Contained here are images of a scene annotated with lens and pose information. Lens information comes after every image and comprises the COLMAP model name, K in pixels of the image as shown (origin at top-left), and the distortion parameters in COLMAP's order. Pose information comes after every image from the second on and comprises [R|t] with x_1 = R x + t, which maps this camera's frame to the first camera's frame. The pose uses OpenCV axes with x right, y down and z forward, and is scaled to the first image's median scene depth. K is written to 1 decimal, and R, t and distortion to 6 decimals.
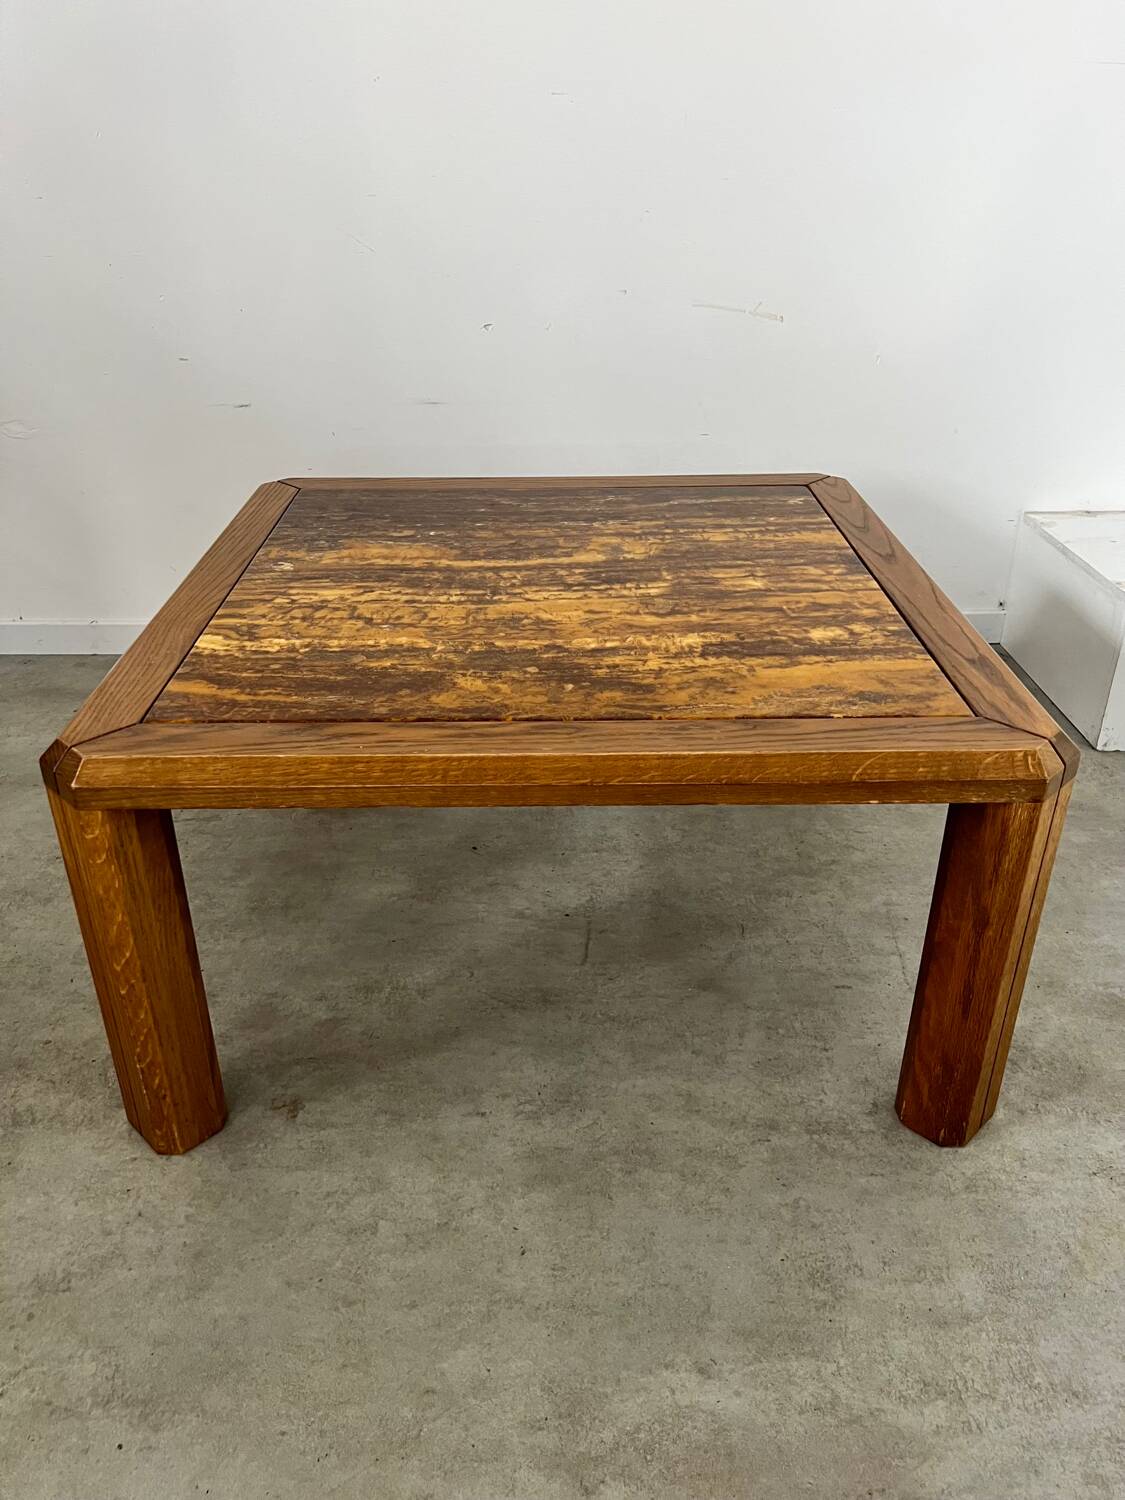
lens RADIAL K [[1137.7, 0, 550.8], [0, 1137.7, 747.7], [0, 0, 1]] dist [0.074537, -0.084532]
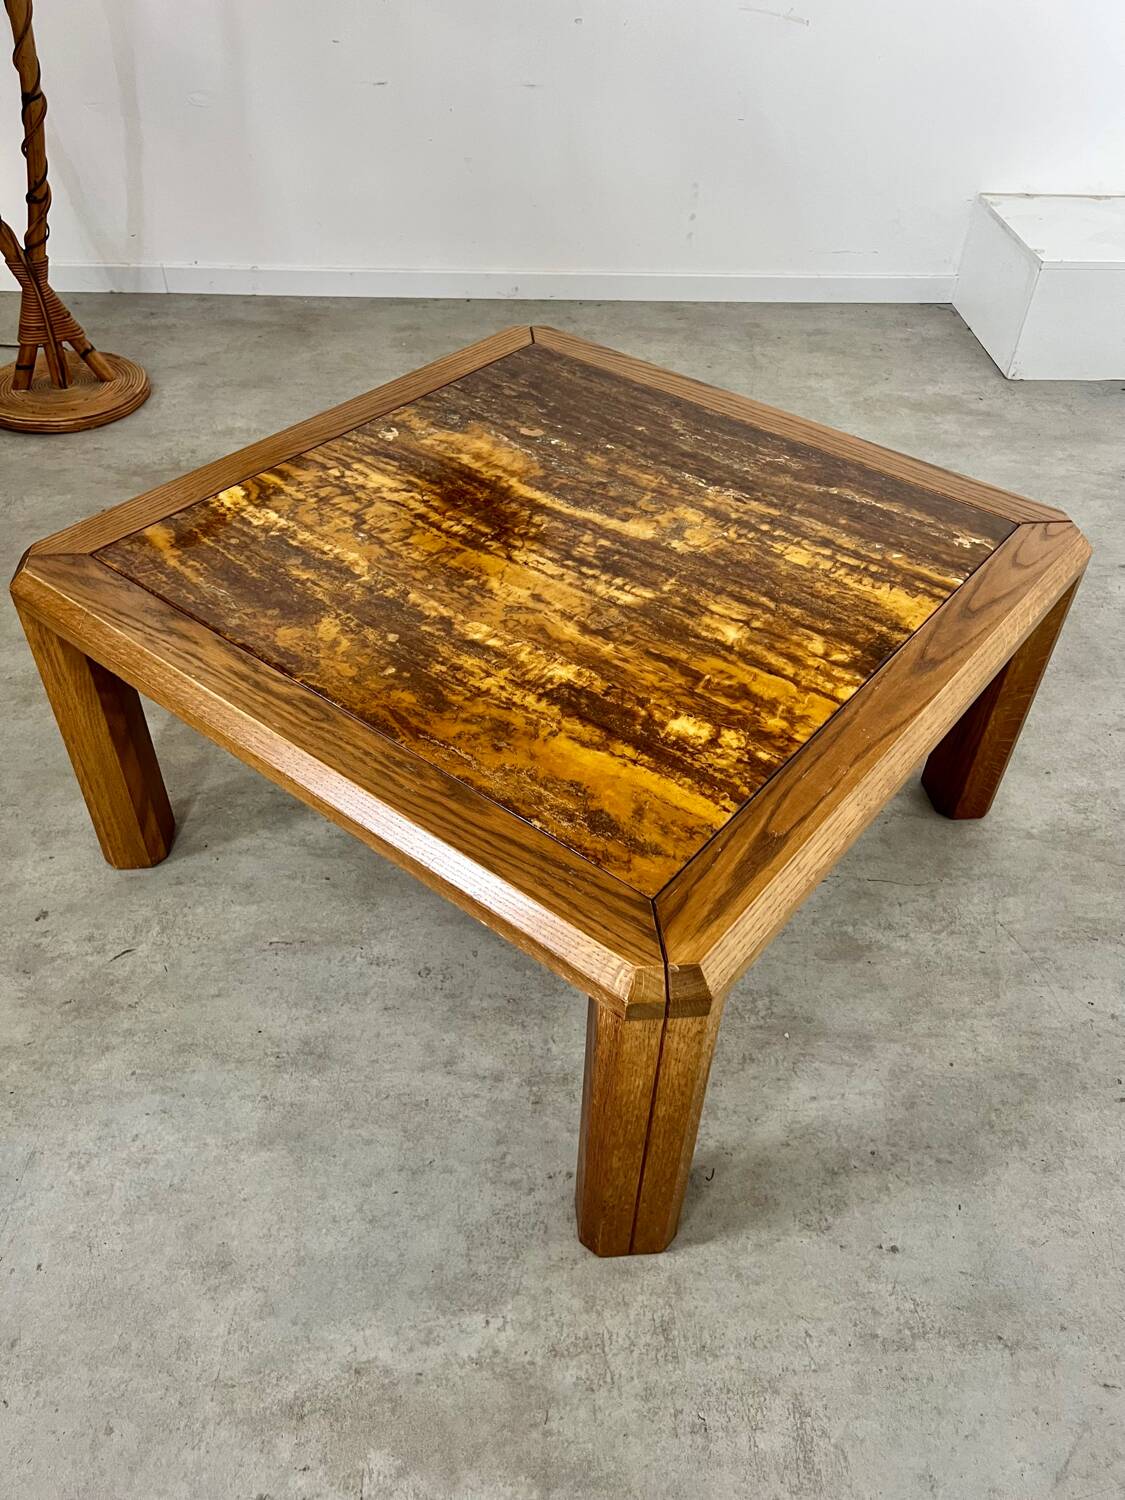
lens RADIAL K [[1137.7, 0, 560.1], [0, 1137.7, 747.4], [0, 0, 1]] dist [0.074537, -0.084532]
pose [[0.775072, 0.449866, -0.443716, 0.570983], [-0.332863, 0.887578, 0.318444, -0.340360], [0.537090, -0.099120, 0.837681, 0.200100]]
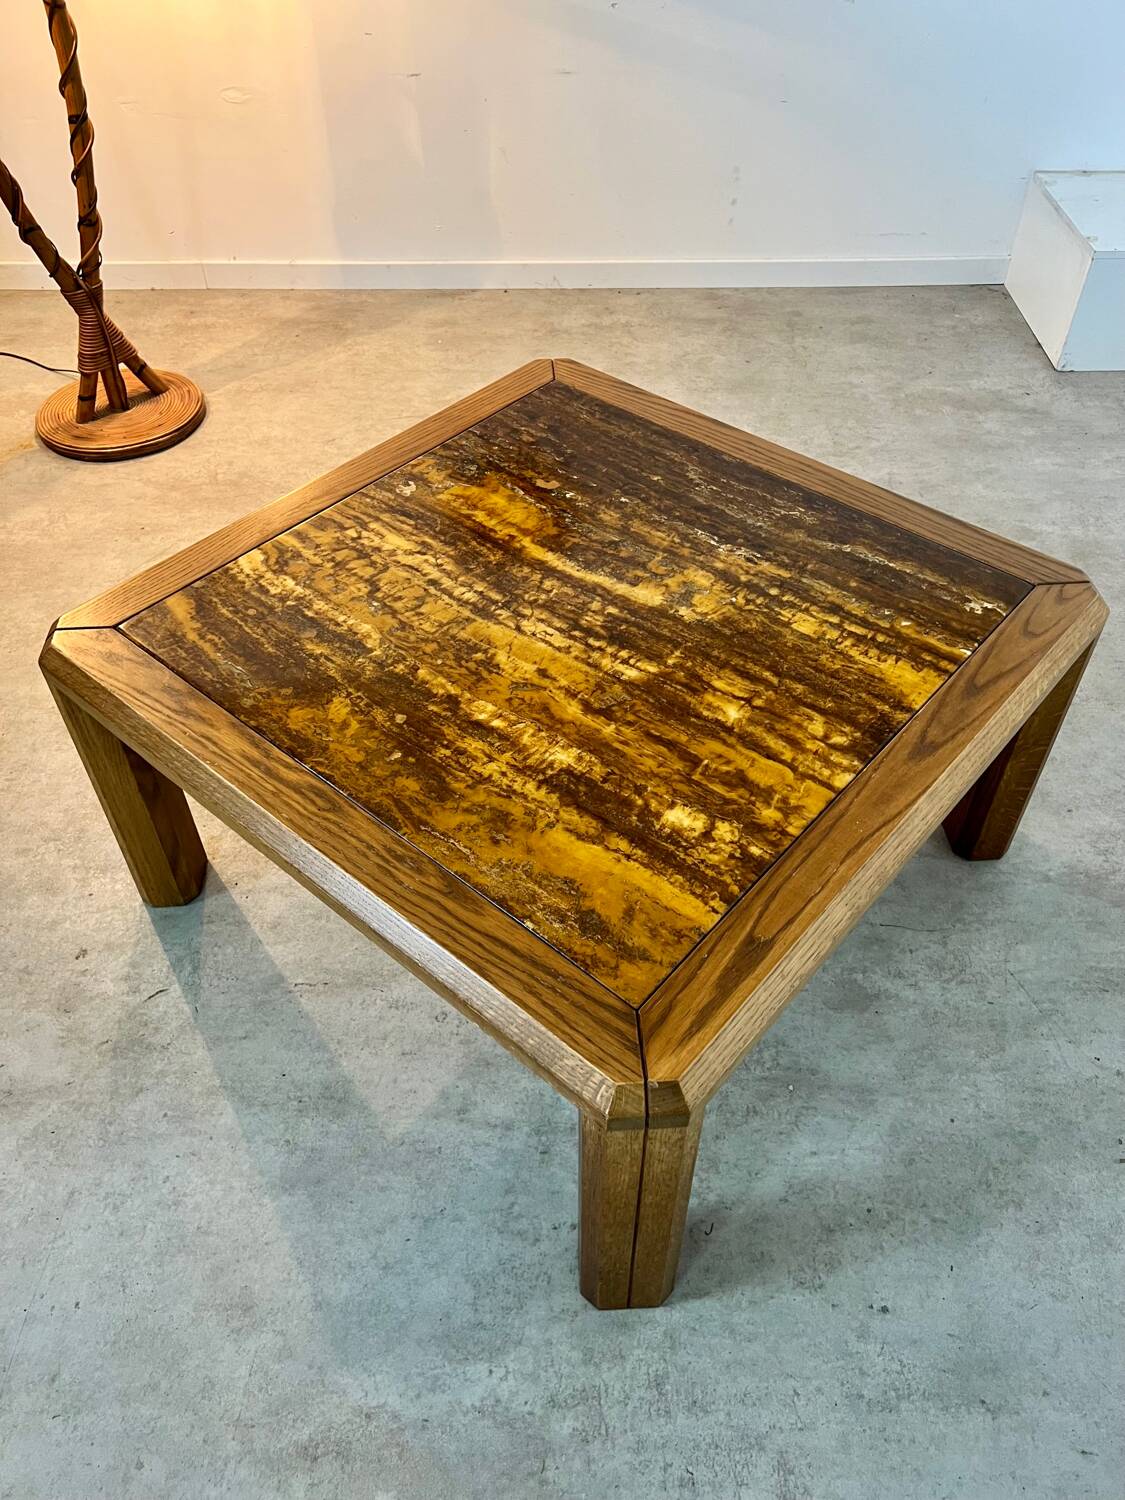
lens RADIAL K [[1136.5, 0, 560.5], [0, 1136.5, 752.3], [0, 0, 1]] dist [0.075434, -0.082986]
pose [[0.750426, 0.478500, -0.455959, 0.561979], [-0.317748, 0.866077, 0.385938, -0.471452], [0.579567, -0.144738, 0.801969, 0.223279]]
